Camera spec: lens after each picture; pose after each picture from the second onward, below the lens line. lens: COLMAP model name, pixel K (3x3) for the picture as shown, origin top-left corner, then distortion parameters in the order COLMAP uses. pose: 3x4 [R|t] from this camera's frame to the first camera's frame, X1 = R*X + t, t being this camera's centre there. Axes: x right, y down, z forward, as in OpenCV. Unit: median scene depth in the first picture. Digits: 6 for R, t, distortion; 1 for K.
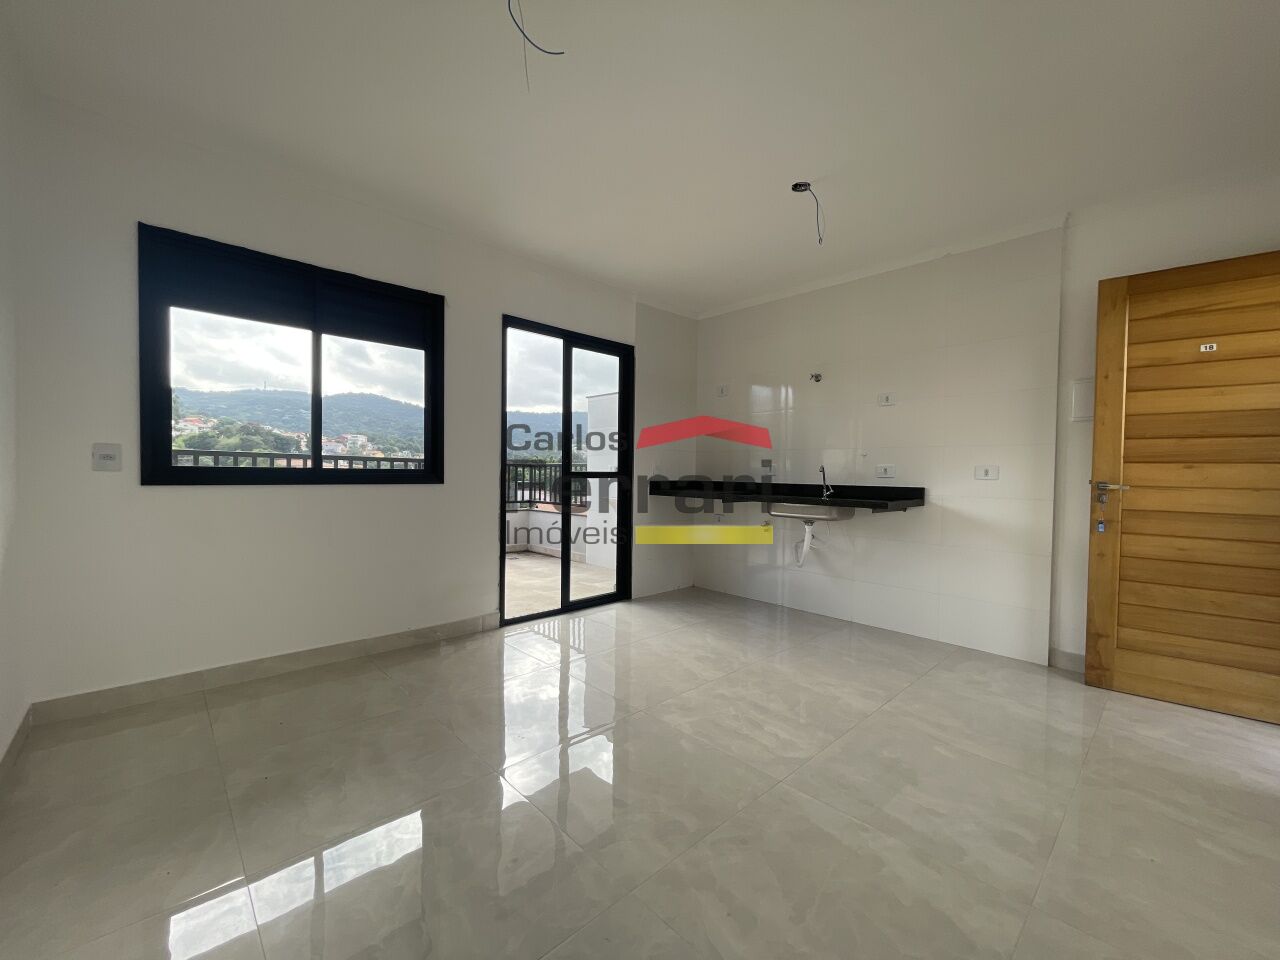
lens RADIAL K [[519.0, 0, 638.2], [0, 519.0, 481.9], [0, 0, 1]] dist [-0.000851, -0.000407]
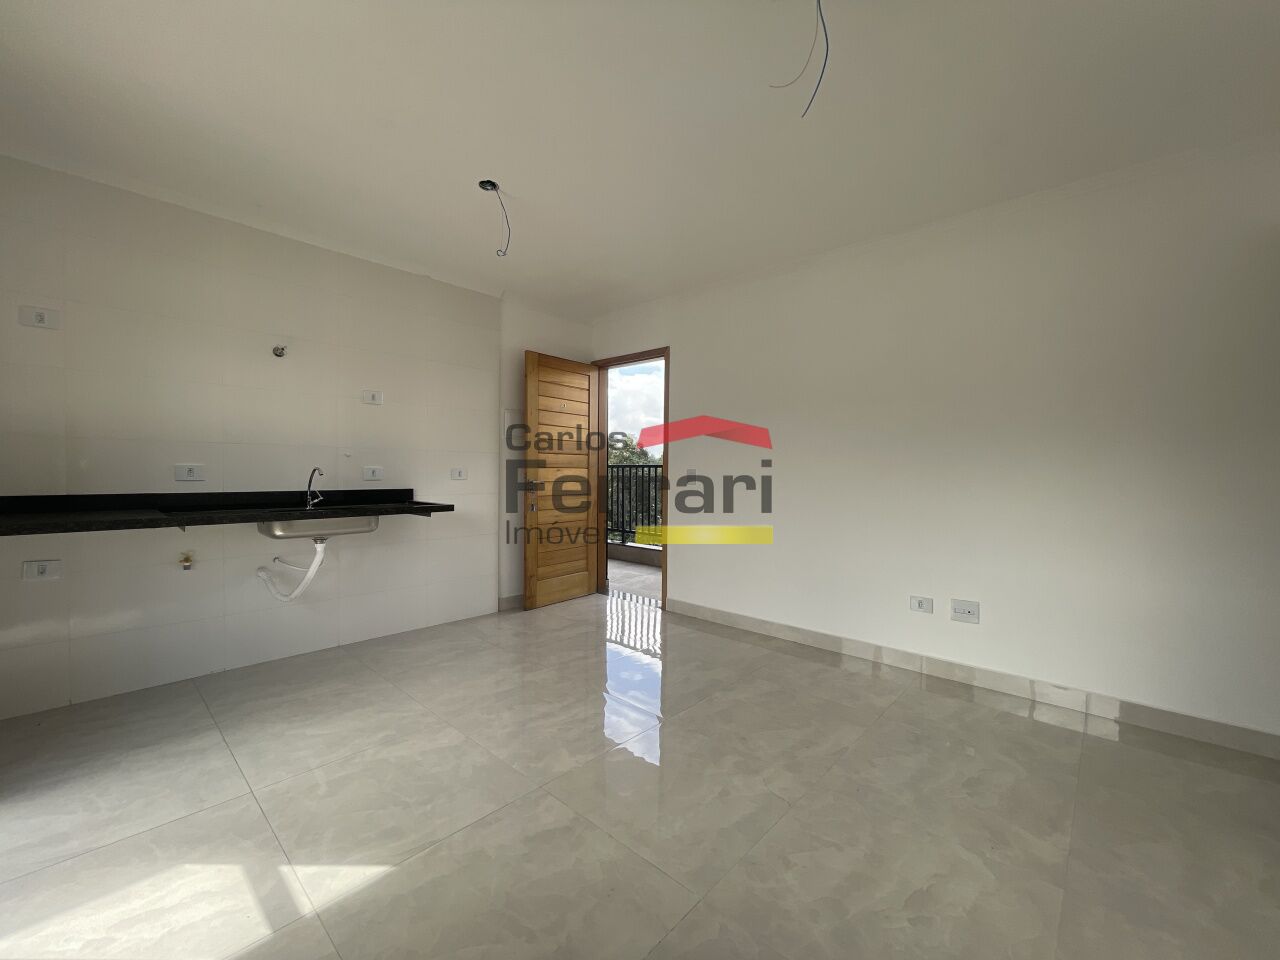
lens RADIAL K [[516.3, 0, 640.0], [0, 516.3, 480.0], [0, 0, 1]] dist [0.012764, -0.000025]
pose [[-0.064449, -0.037378, 0.997221, -0.625221], [0.007465, 0.999252, 0.037936, -0.050612], [-0.997893, 0.009890, -0.064122, 0.708223]]
